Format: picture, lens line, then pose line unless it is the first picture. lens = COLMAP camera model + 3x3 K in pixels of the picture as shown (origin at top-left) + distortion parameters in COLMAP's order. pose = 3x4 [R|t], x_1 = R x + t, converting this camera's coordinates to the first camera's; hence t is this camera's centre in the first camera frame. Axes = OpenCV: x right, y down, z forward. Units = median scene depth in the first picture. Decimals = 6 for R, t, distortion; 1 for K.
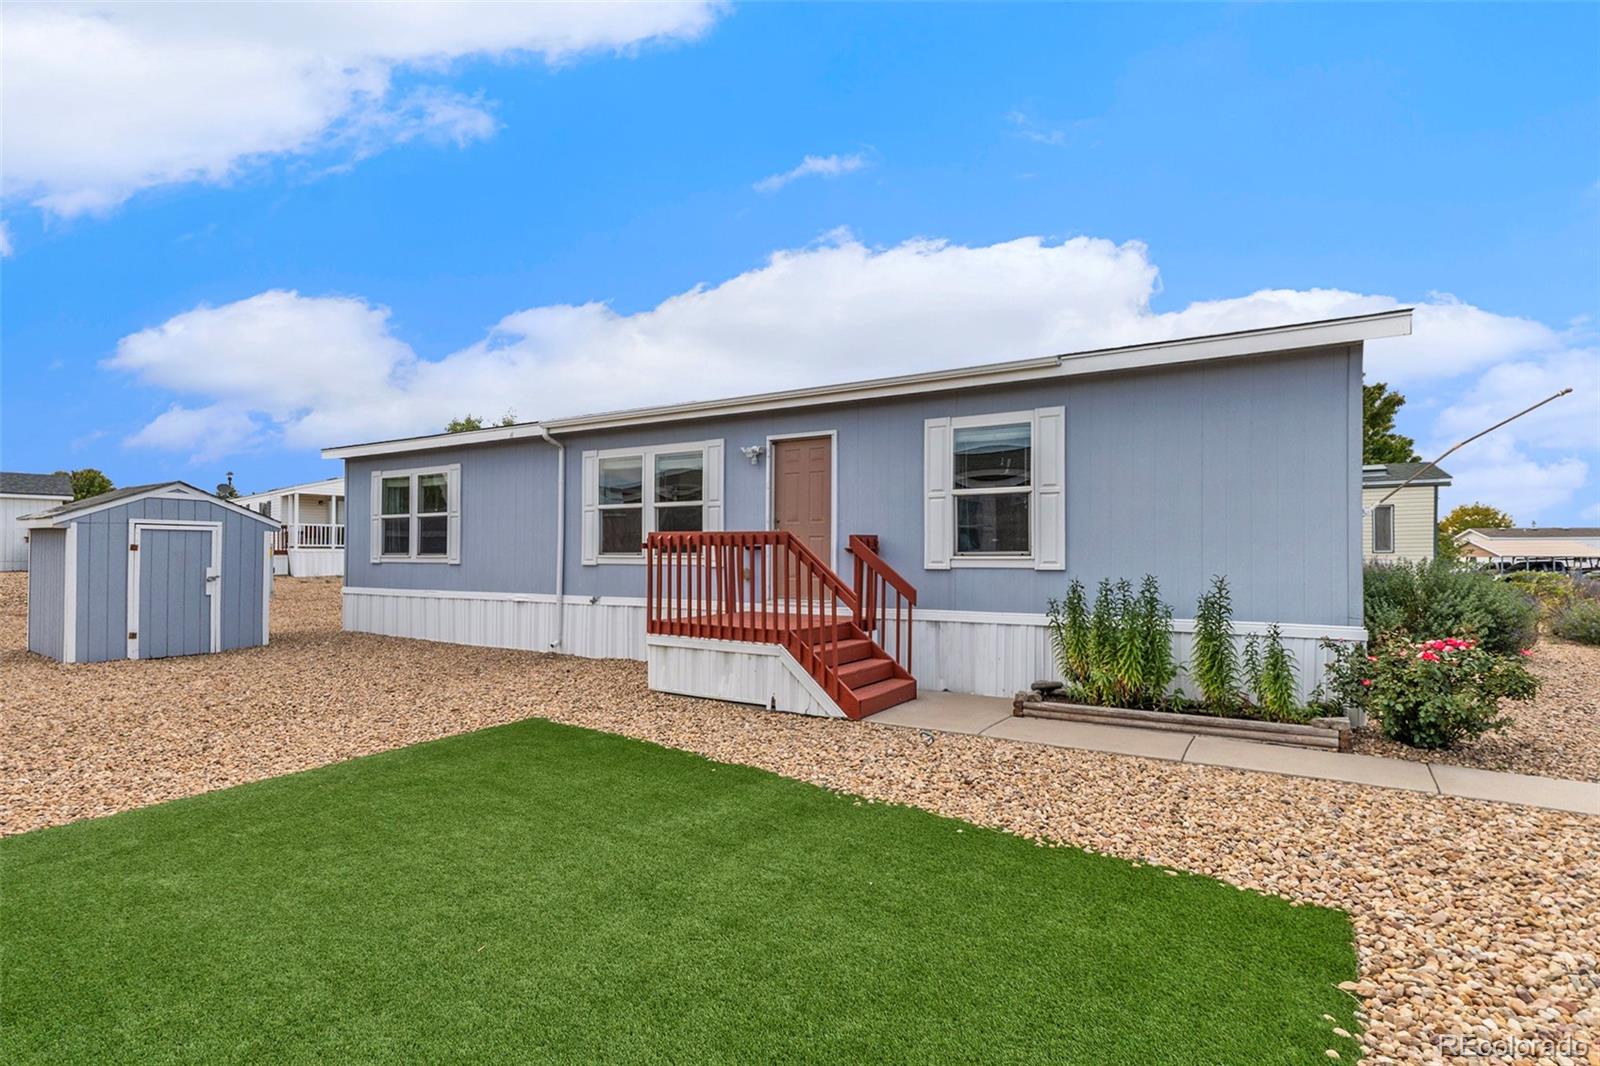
lens RADIAL K [[795.7, 0, 800.0], [0, 795.7, 533.0], [0, 0, 1]] dist [-0.011261, 0.000272]
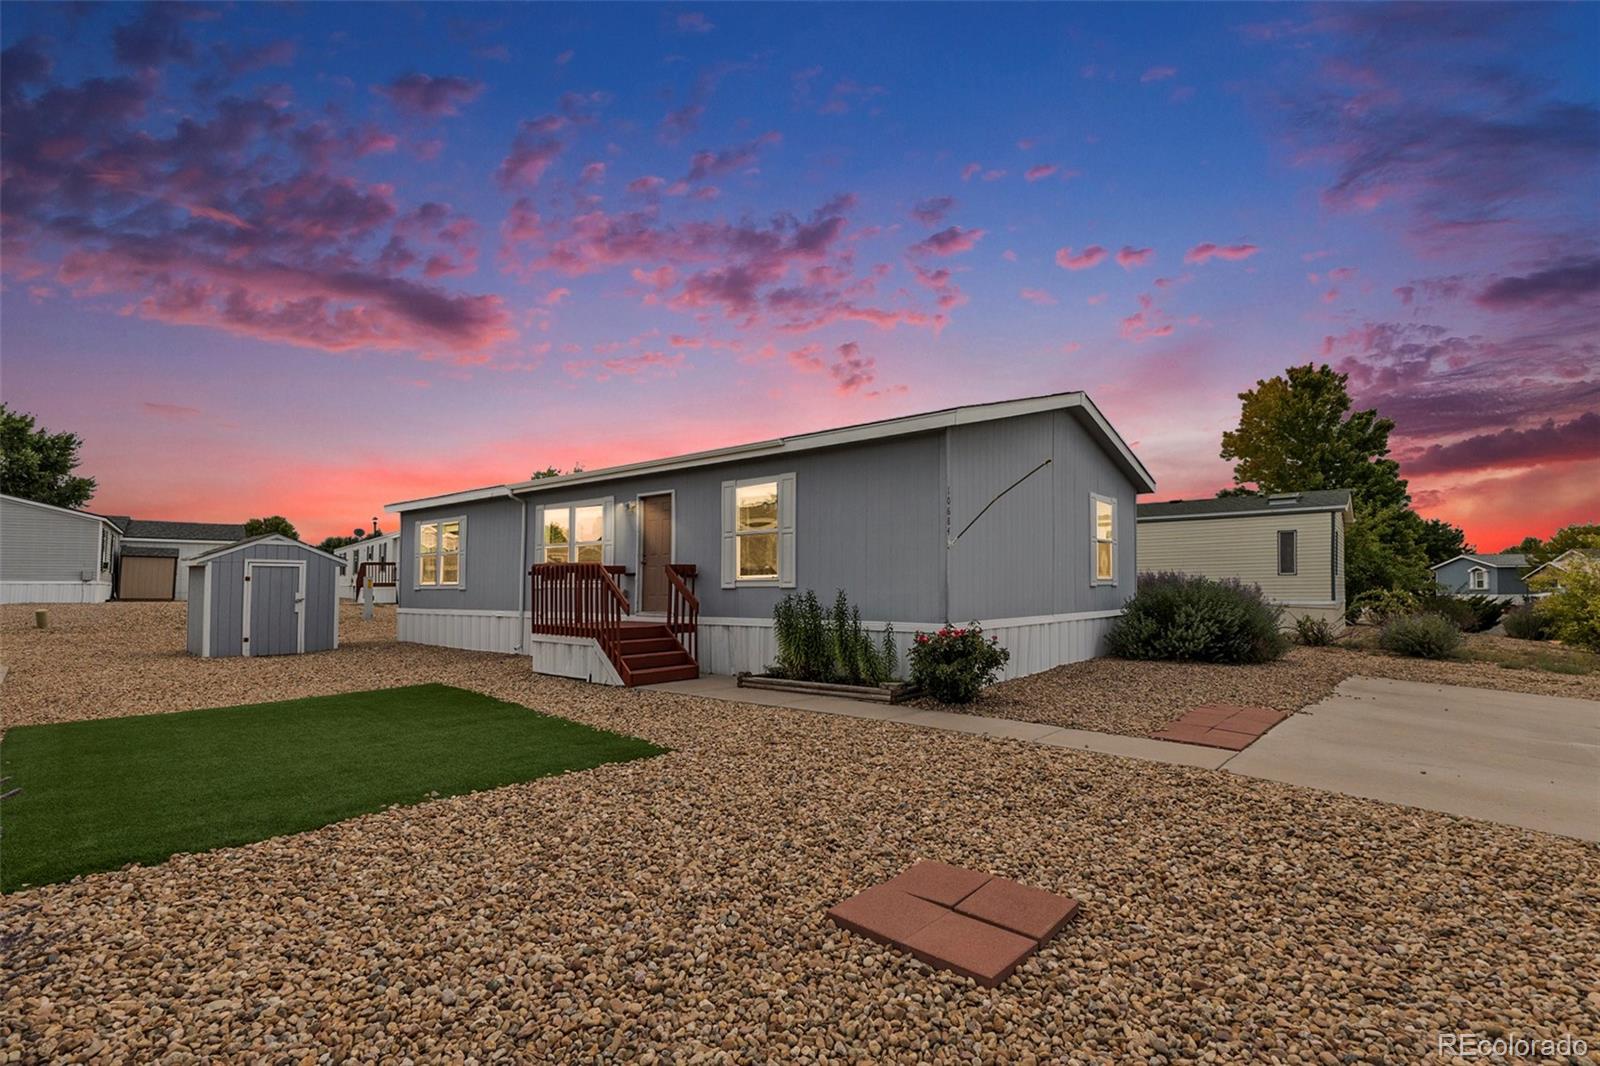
lens RADIAL K [[820.9, 0, 800.0], [0, 820.9, 533.0], [0, 0, 1]] dist [-0.013808, -0.000232]
pose [[0.985624, -0.017962, -0.167996, 0.532383], [0.011605, 0.999182, -0.038744, 0.005248], [0.168555, 0.036237, 0.985026, -0.400180]]
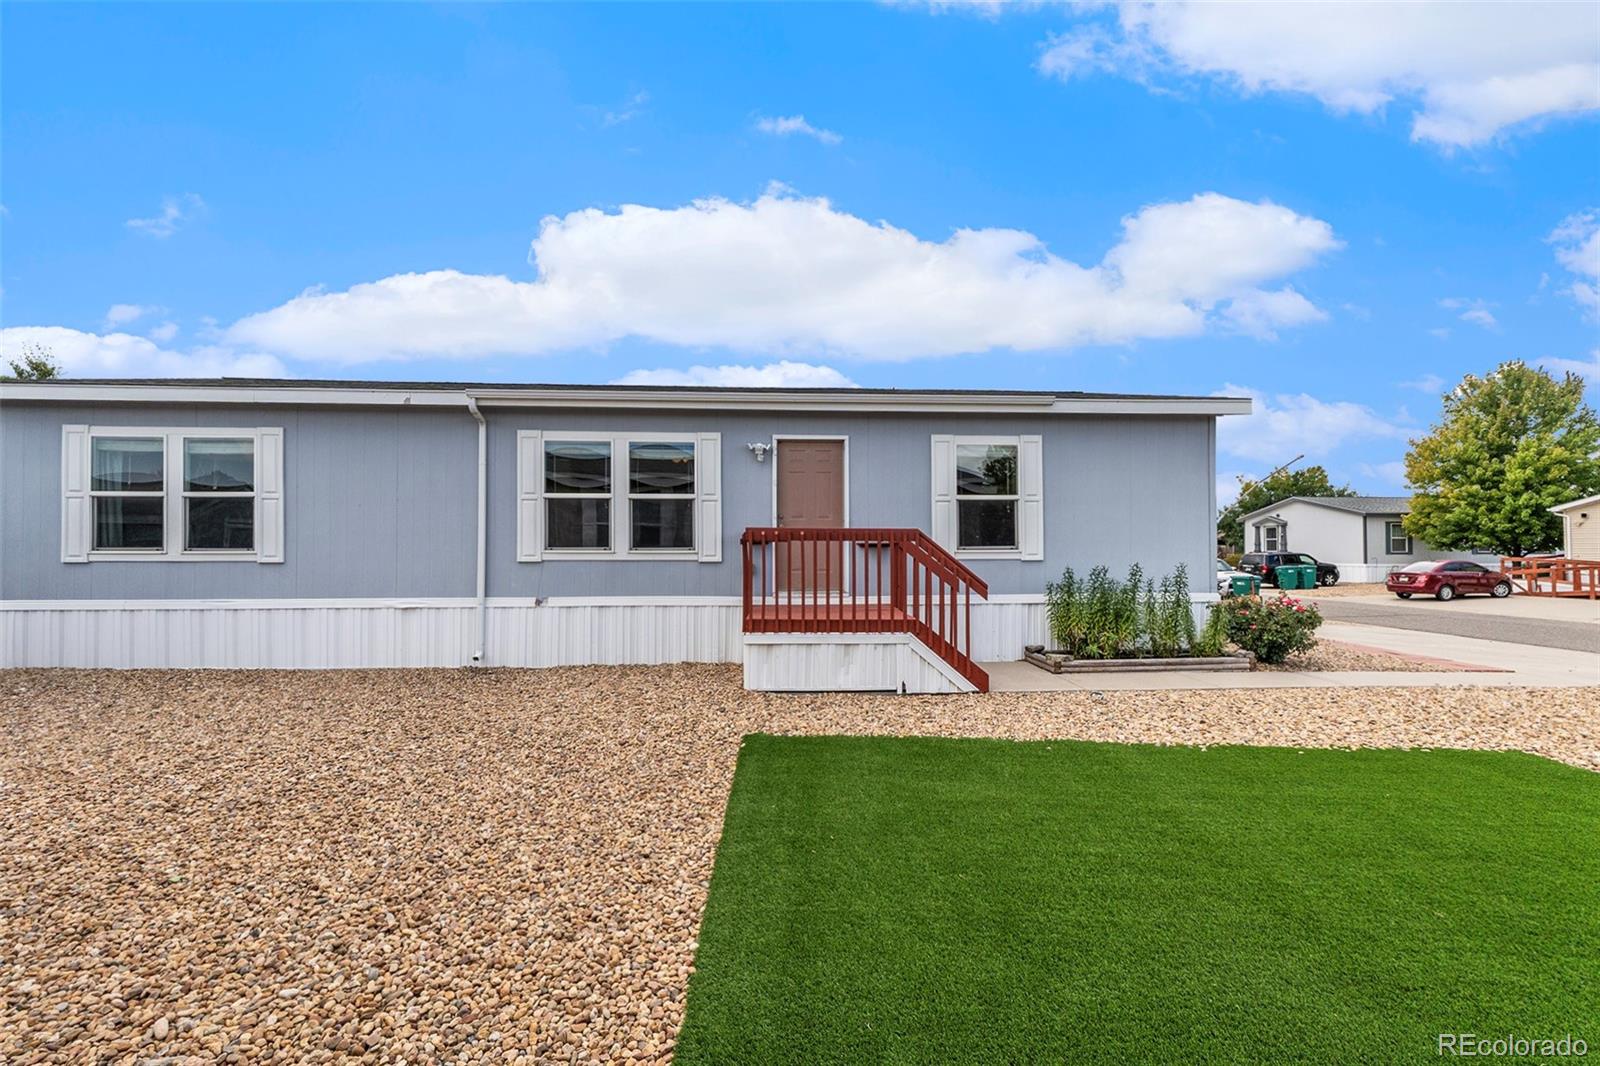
lens RADIAL K [[640.5, 0, 797.9], [0, 640.5, 560.2], [0, 0, 1]] dist [0.000049, 0.000063]
pose [[0.813439, -0.011593, 0.581535, -0.558004], [-0.013886, 0.999129, 0.039342, 0.008878], [-0.581485, -0.040078, 0.812570, 0.332004]]
